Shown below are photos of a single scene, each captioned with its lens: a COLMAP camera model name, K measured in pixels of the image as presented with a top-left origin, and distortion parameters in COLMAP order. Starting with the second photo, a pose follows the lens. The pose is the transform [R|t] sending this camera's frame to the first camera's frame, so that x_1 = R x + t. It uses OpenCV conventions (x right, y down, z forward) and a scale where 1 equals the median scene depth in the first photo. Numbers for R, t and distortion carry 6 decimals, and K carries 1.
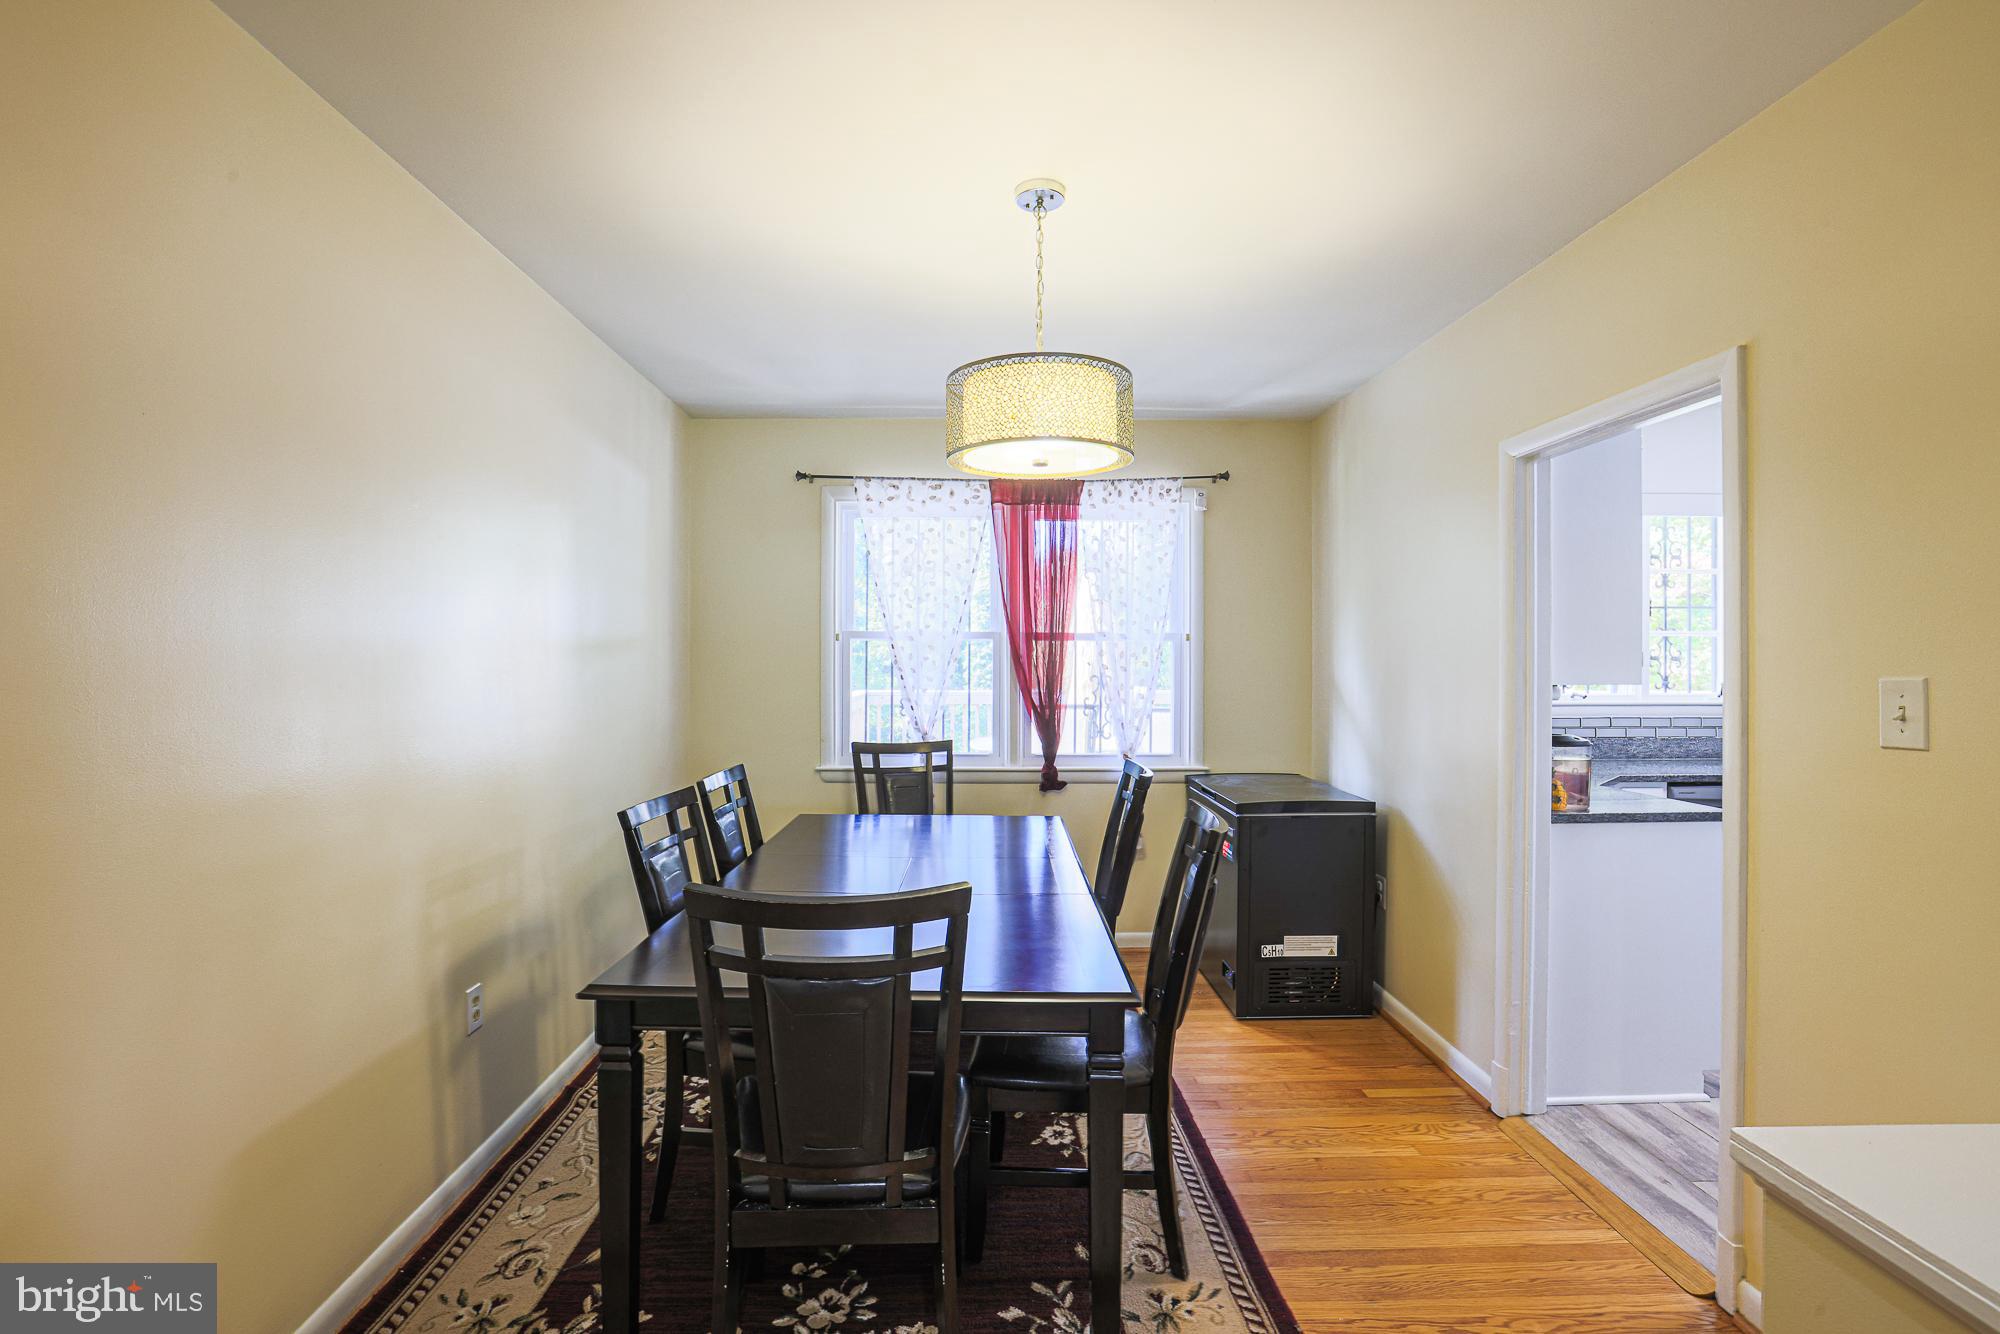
lens RADIAL K [[929.2, 0, 1004.8], [0, 929.2, 664.5], [0, 0, 1]] dist [-0.004982, -0.000415]
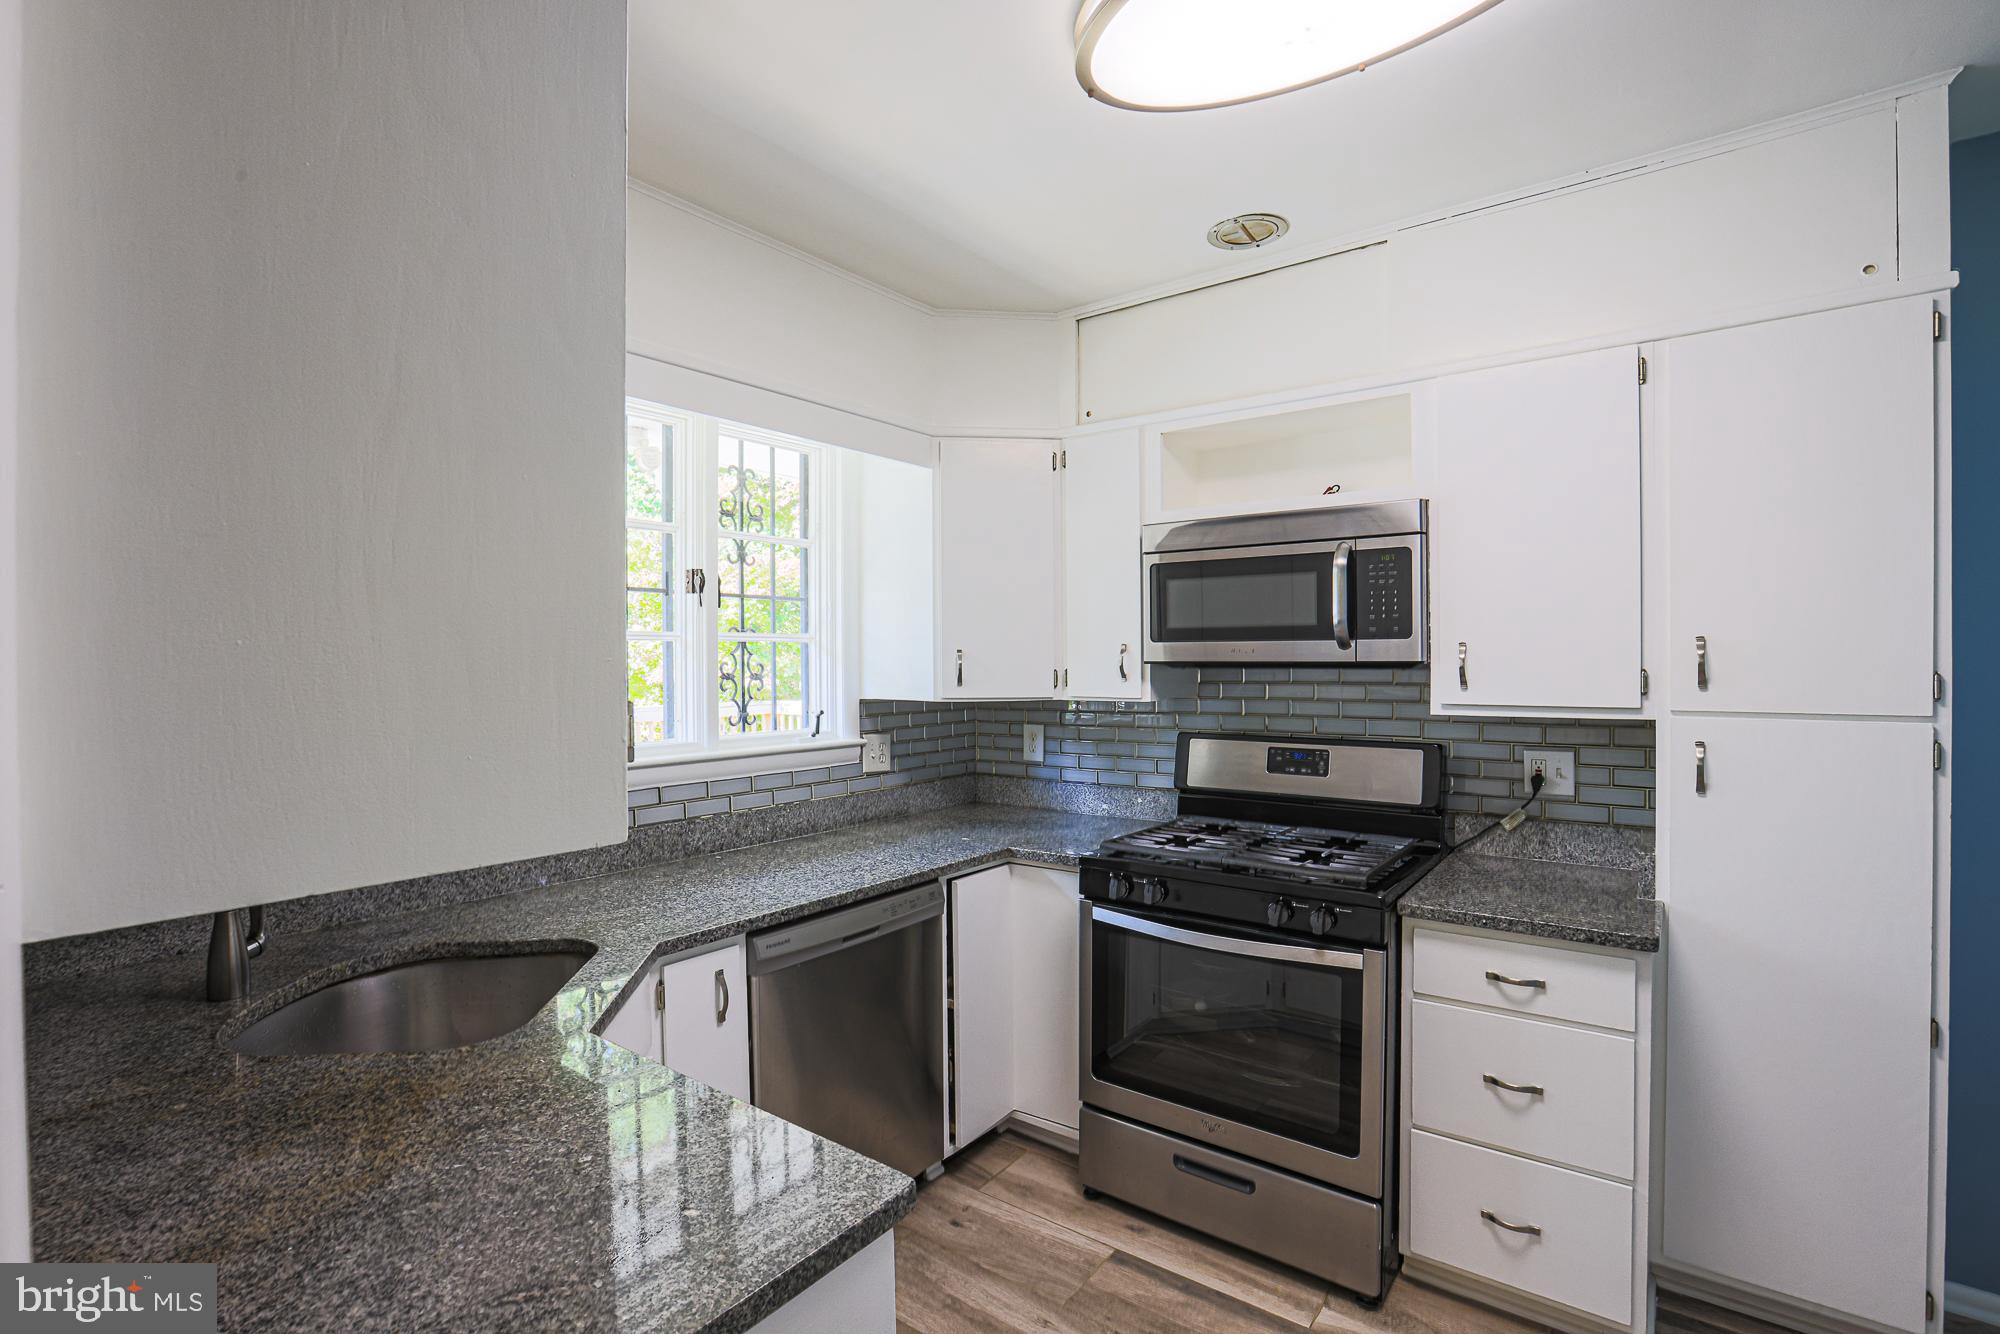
lens RADIAL K [[929.2, 0, 1004.9], [0, 929.2, 665.5], [0, 0, 1]] dist [-0.004982, -0.000415]
pose [[0.630991, -0.012592, 0.775688, 0.345079], [0.008182, 0.999921, 0.009577, -0.018950], [-0.775747, 0.000304, 0.631044, 0.476430]]
